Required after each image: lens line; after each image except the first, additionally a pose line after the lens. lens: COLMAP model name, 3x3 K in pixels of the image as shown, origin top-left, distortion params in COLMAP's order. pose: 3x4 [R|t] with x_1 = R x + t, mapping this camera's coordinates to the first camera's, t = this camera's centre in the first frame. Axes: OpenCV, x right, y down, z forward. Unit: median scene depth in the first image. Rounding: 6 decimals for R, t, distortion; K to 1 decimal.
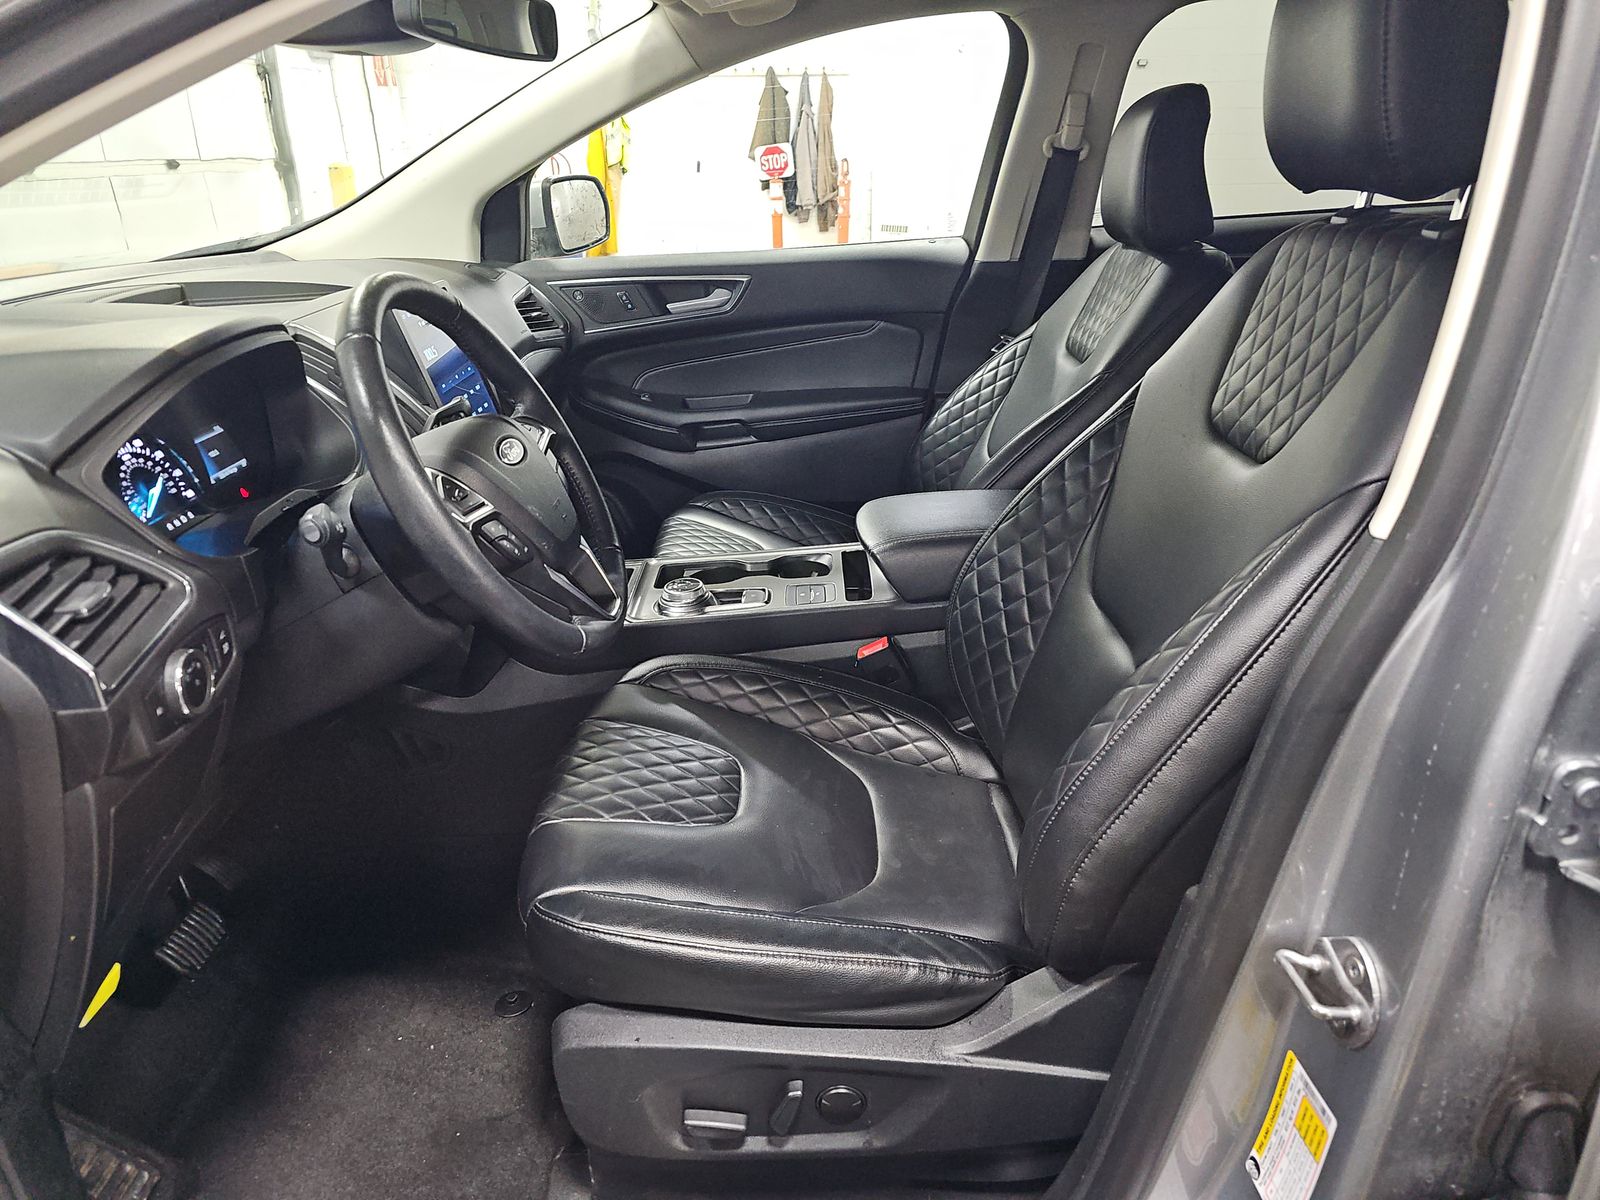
lens RADIAL K [[1060.6, 0, 791.6], [0, 1060.6, 608.3], [0, 0, 1]] dist [0.046659, -0.037232]
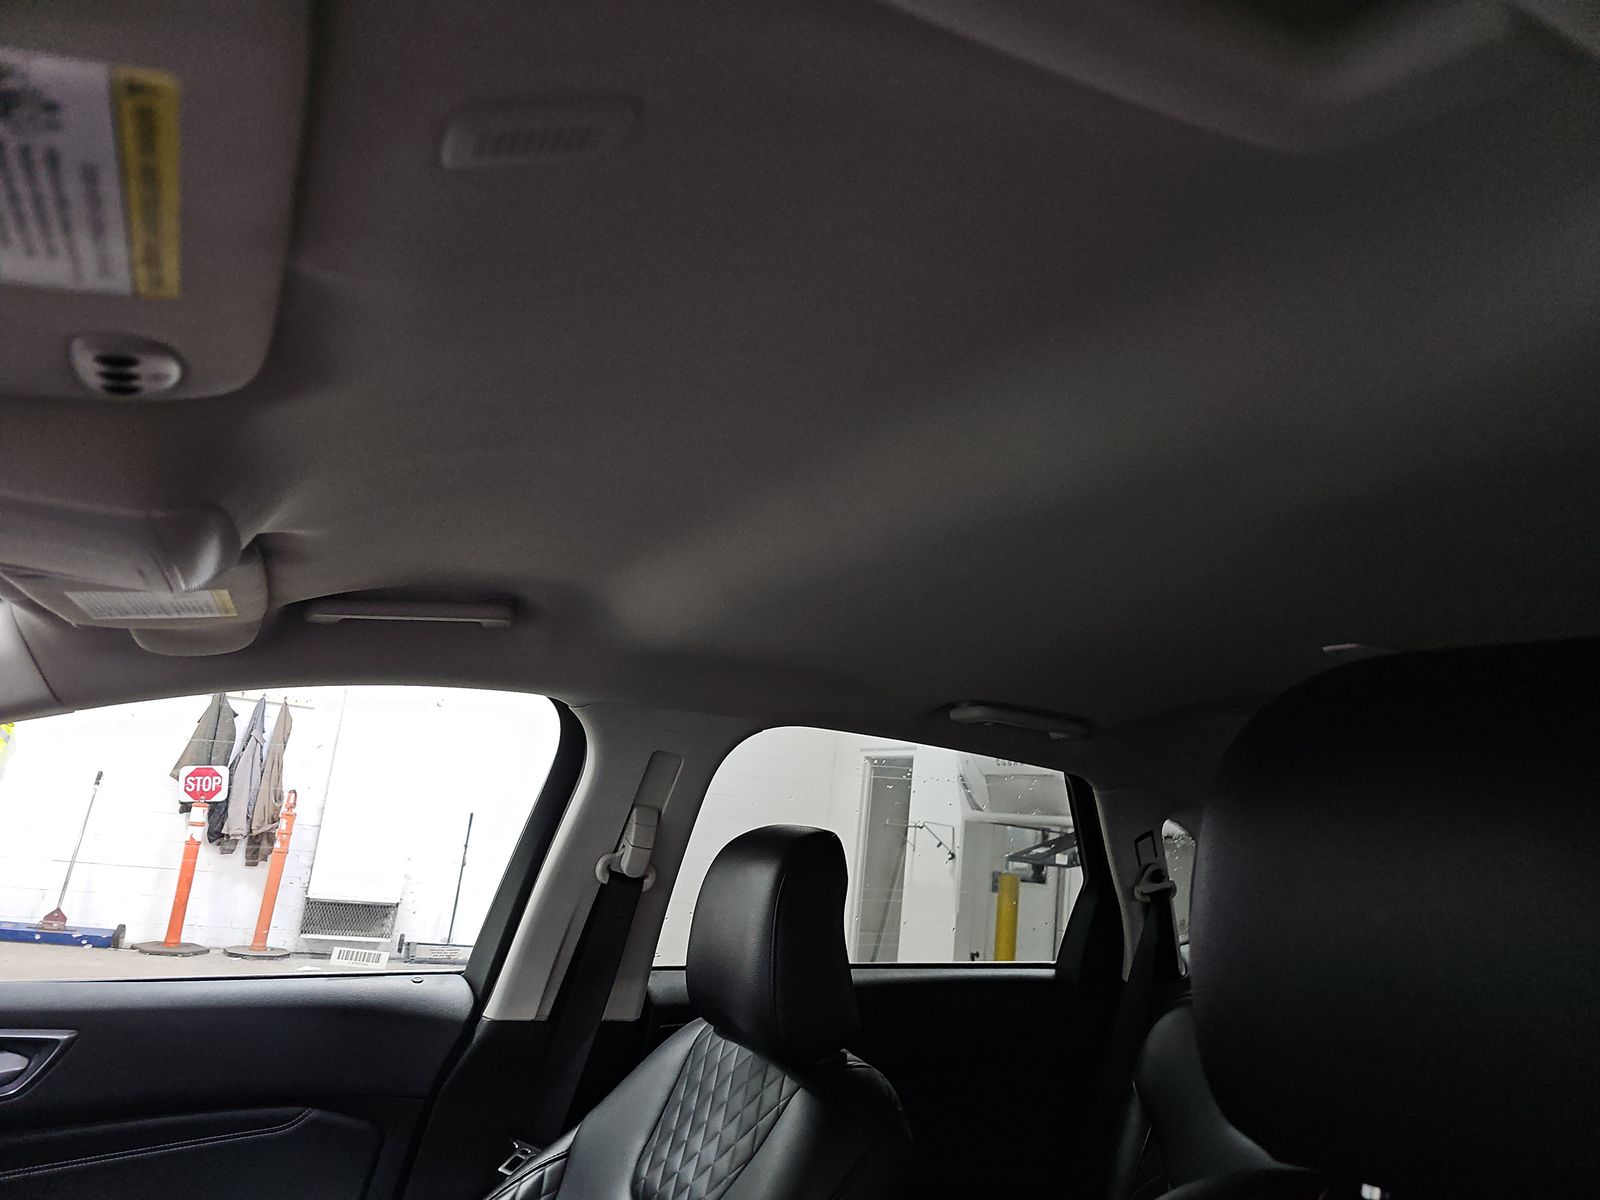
lens RADIAL K [[1060.6, 0, 791.6], [0, 1060.6, 608.3], [0, 0, 1]] dist [0.046659, -0.037232]
pose [[0.880945, 0.195211, 0.431079, 0.001378], [0.072556, 0.844460, -0.530682, -0.050543], [-0.467624, 0.498779, 0.729759, 0.086859]]
